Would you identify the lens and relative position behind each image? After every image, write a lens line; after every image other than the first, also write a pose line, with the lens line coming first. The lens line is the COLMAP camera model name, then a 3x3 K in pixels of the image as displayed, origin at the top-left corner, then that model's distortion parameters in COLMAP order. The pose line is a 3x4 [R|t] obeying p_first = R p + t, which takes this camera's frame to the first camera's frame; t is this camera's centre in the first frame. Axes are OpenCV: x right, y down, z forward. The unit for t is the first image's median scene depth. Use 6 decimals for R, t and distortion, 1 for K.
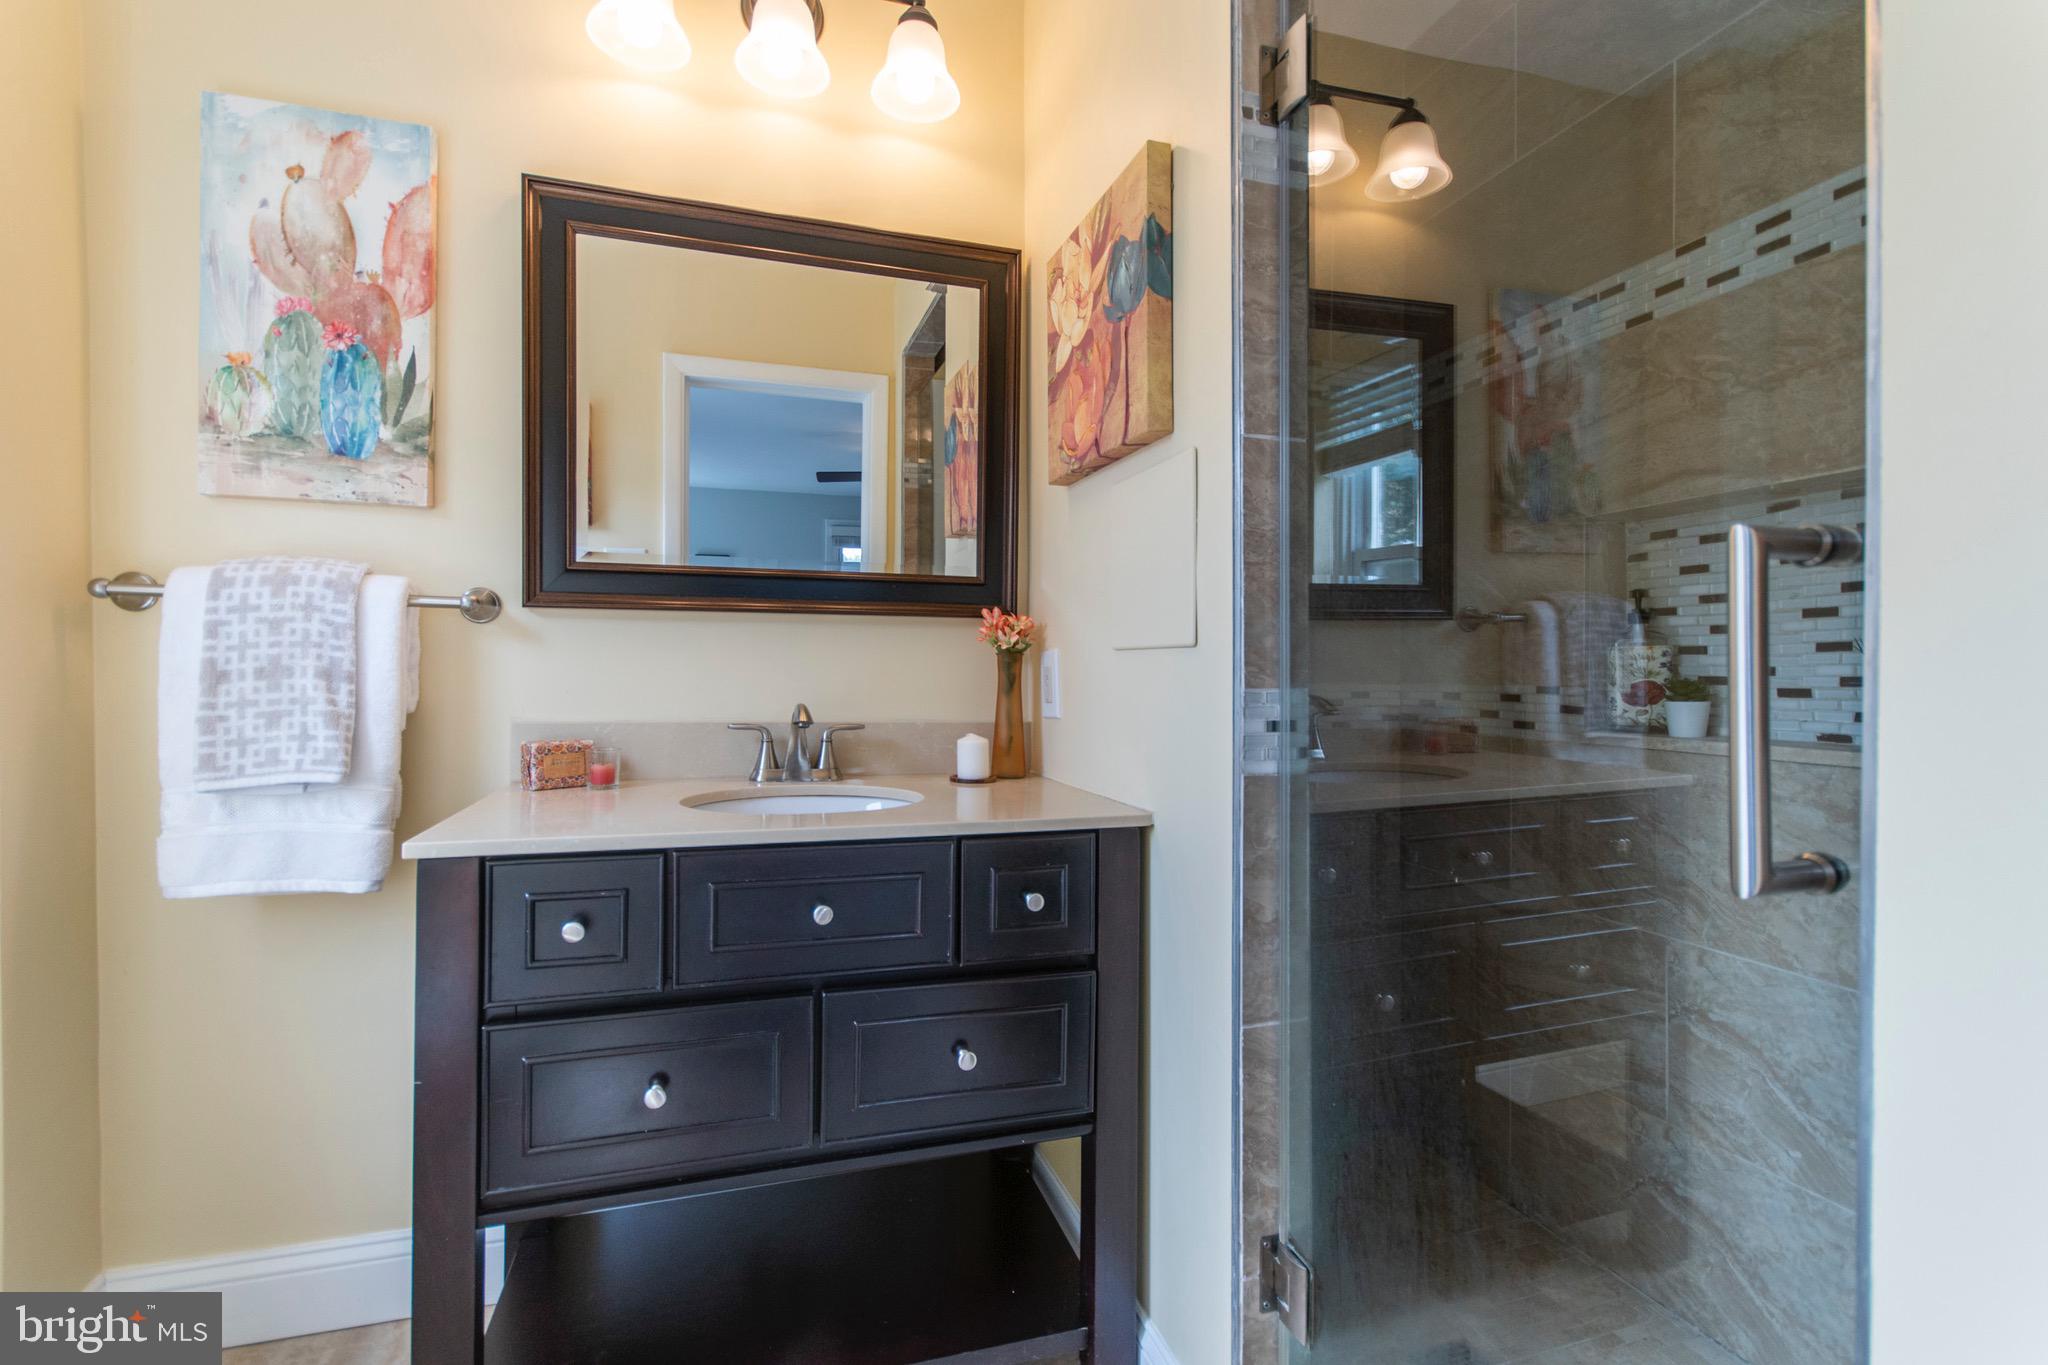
lens RADIAL K [[910.0, 0, 1017.2], [0, 910.0, 670.4], [0, 0, 1]] dist [0.005542, 0.000812]
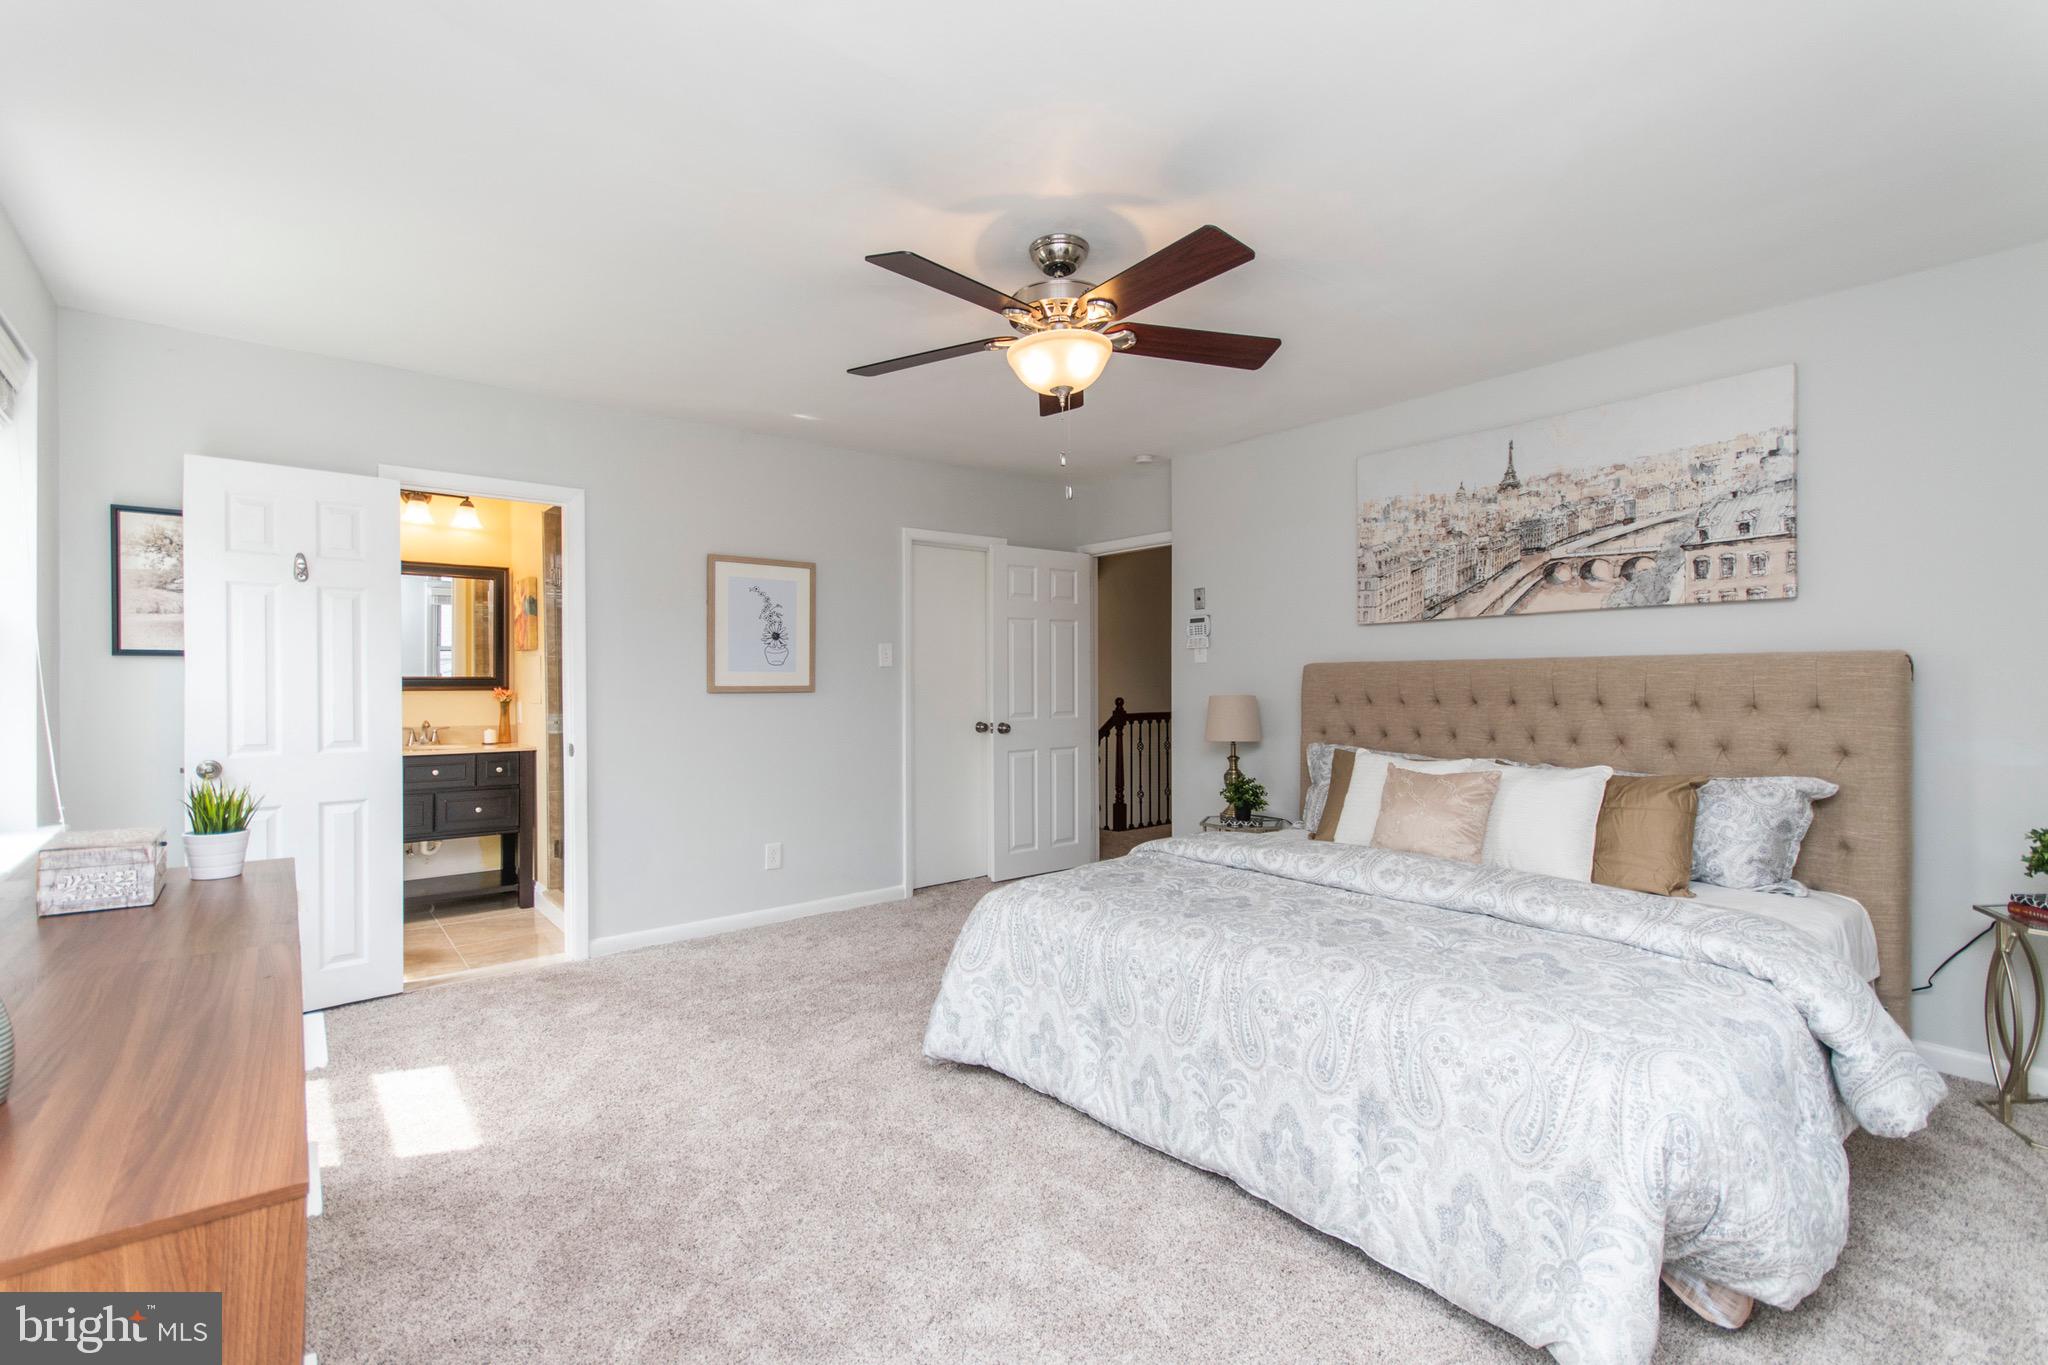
lens RADIAL K [[910.0, 0, 1030.1], [0, 910.0, 682.6], [0, 0, 1]] dist [0.005542, 0.000812]
pose [[0.926065, -0.002234, 0.377357, 0.475468], [0.003766, 0.999987, -0.003322, -0.070296], [-0.377345, 0.004498, 0.926062, -2.536085]]
